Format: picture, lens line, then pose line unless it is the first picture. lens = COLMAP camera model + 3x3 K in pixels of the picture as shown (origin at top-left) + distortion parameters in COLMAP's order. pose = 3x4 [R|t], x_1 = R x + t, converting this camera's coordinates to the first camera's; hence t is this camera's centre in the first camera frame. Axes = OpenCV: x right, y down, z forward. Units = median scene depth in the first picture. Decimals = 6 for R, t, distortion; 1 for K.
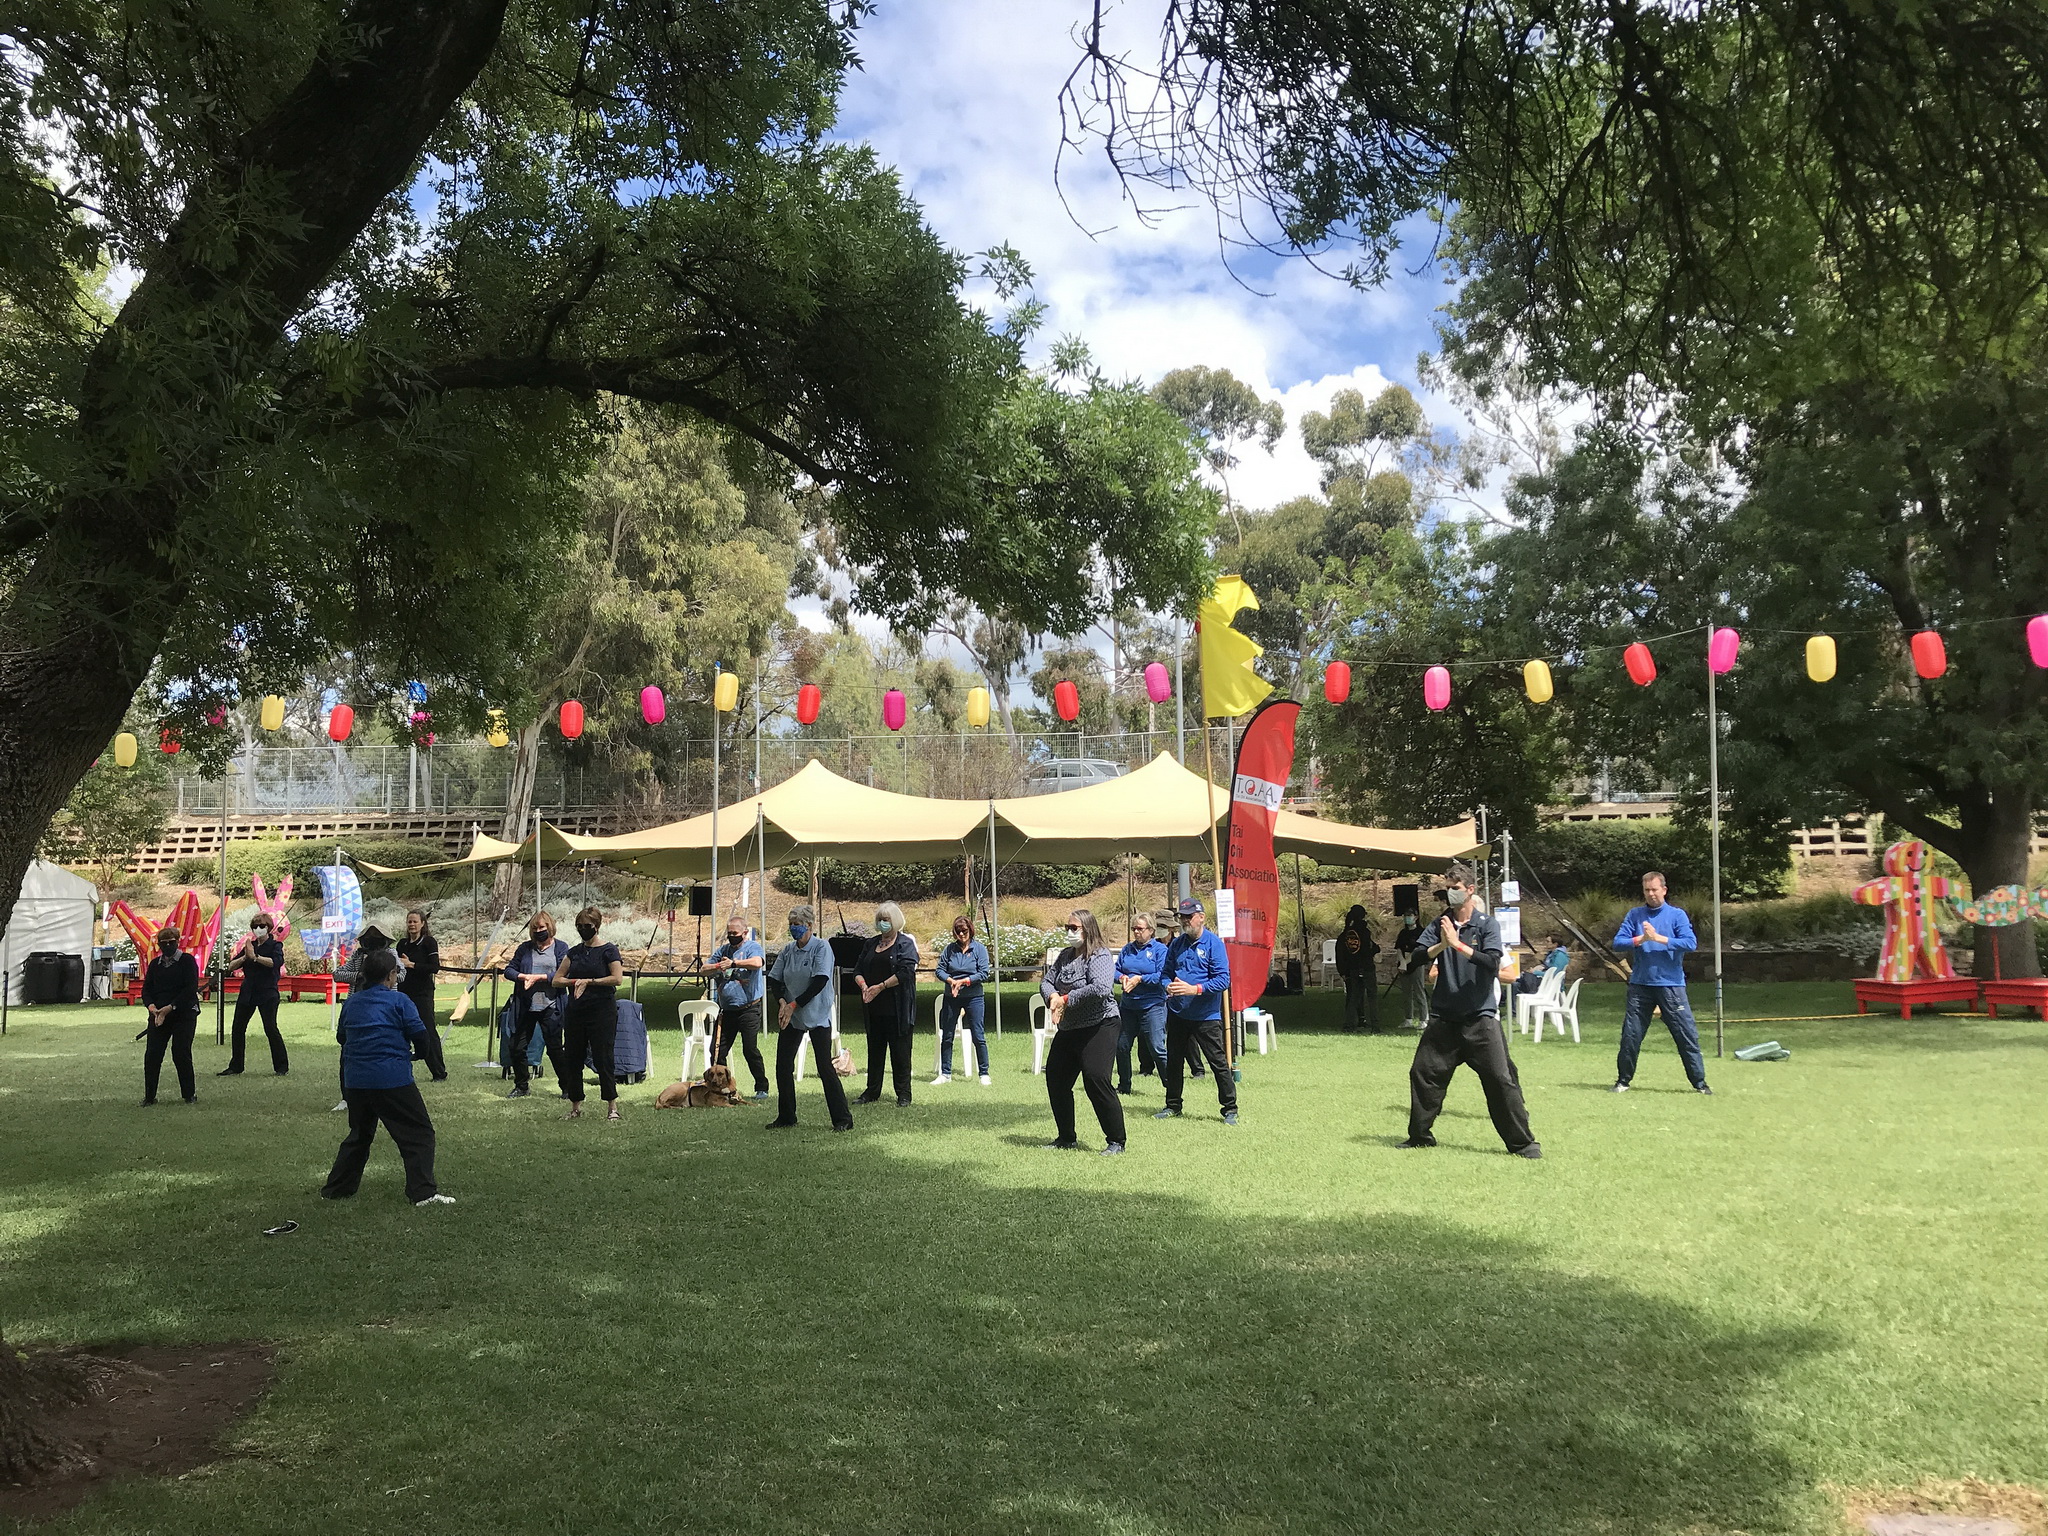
lens RADIAL K [[1695.2, 0, 1026.3], [0, 1695.2, 769.5], [0, 0, 1]] dist [0.288651, -0.901801]
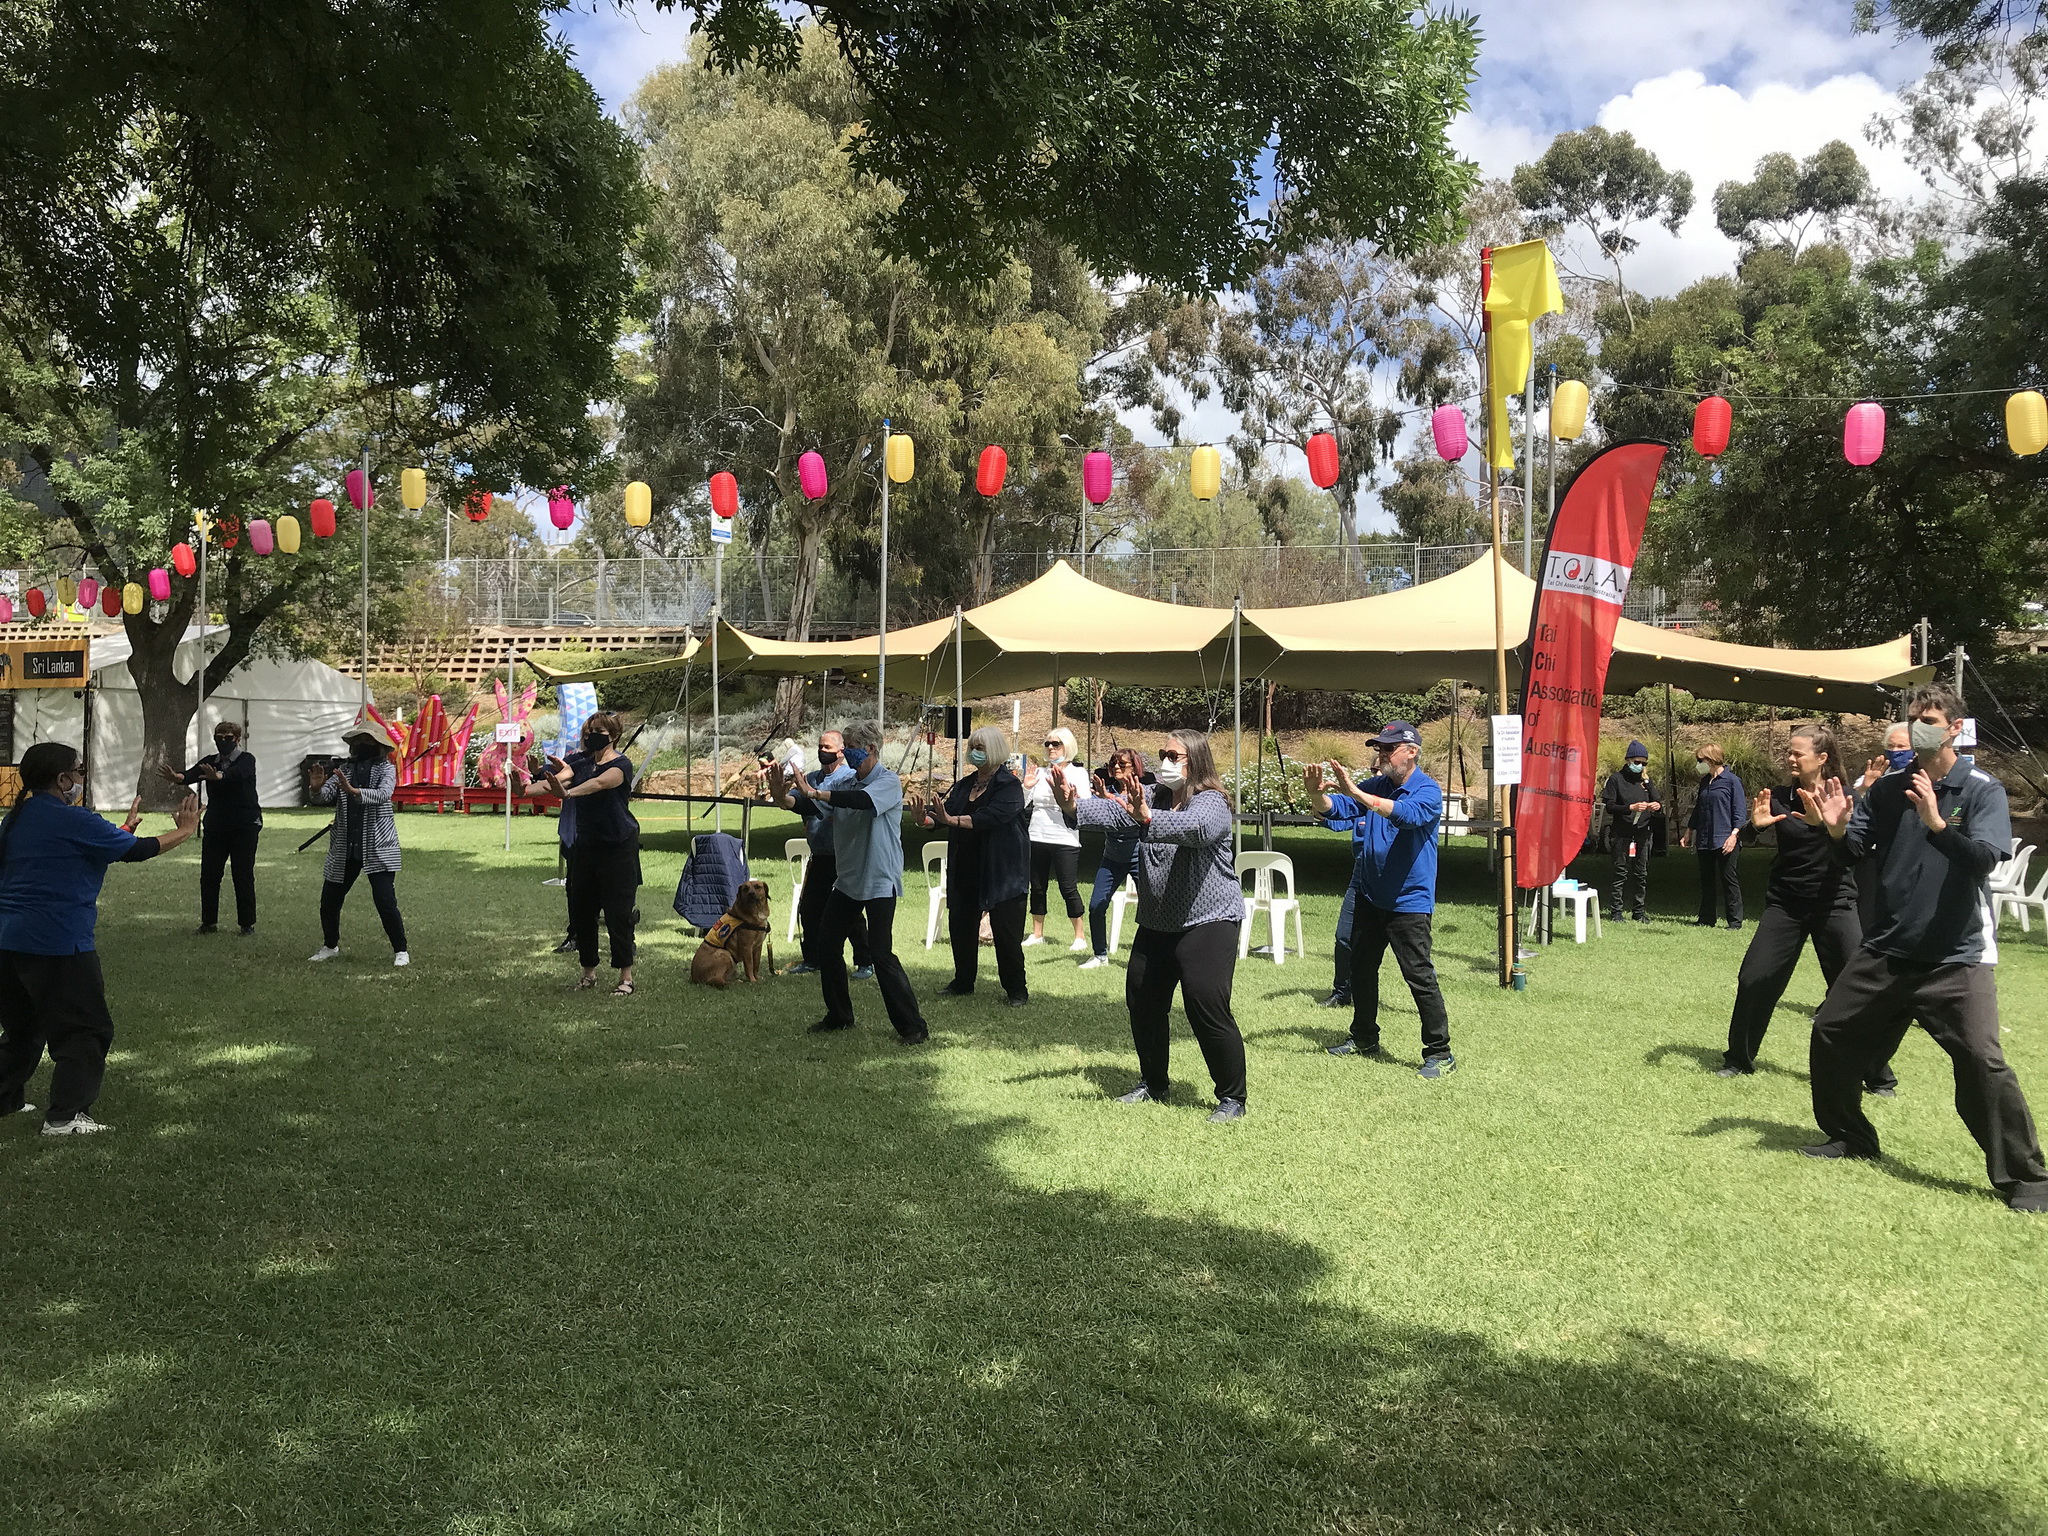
lens RADIAL K [[1701.8, 0, 1023.0], [0, 1701.8, 735.8], [0, 0, 1]] dist [0.049751, -0.005369]
pose [[0.975894, 0.027650, -0.216488, 0.030438], [-0.011034, 0.996924, 0.077588, 0.011662], [0.217968, -0.073329, 0.973197, 0.118660]]
